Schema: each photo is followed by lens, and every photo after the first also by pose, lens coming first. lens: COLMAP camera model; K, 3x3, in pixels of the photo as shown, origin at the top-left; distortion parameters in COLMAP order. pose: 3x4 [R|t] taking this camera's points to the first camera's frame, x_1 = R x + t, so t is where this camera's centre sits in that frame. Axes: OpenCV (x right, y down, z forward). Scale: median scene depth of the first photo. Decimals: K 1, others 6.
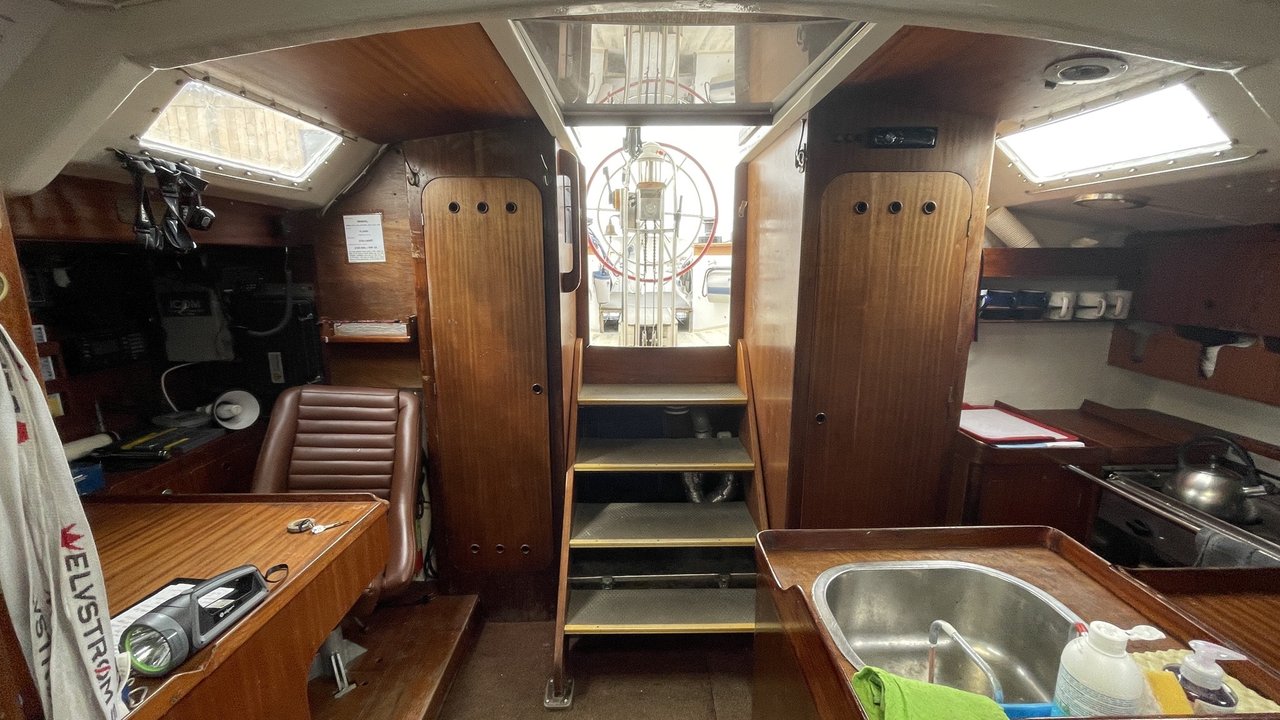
lens RADIAL K [[515.3, 0, 640.0], [0, 515.3, 360.0], [0, 0, 1]] dist [-0.002402, -0.000578]
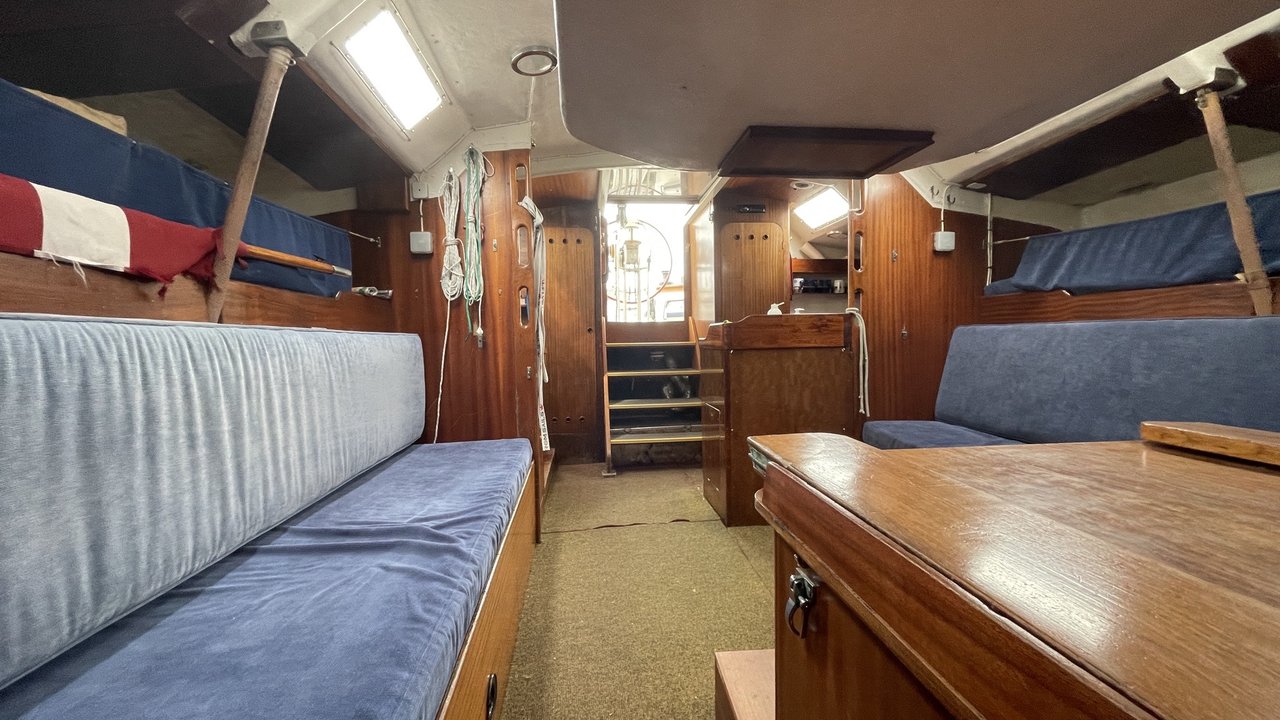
lens RADIAL K [[515.3, 0, 640.0], [0, 515.3, 360.0], [0, 0, 1]] dist [-0.002402, -0.000578]
pose [[0.995001, -0.022105, 0.097392, -0.218627], [0.037635, 0.986296, -0.160634, 0.530197], [-0.092507, 0.163496, 0.982197, -1.007486]]
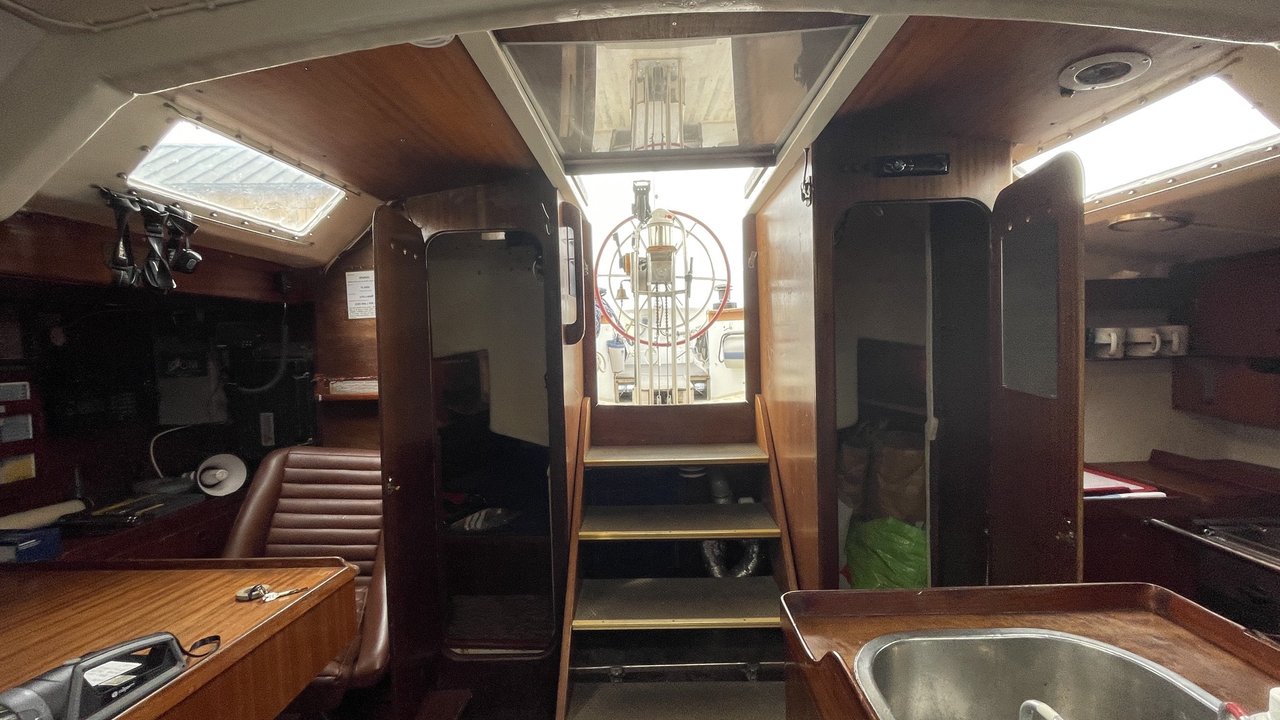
lens RADIAL K [[515.3, 0, 640.0], [0, 515.3, 360.0], [0, 0, 1]] dist [-0.002402, -0.000578]
pose [[0.998812, -0.025822, -0.041316, 0.028002], [0.018922, 0.987029, -0.159423, 0.056889], [0.044896, 0.158452, 0.986345, 0.074249]]
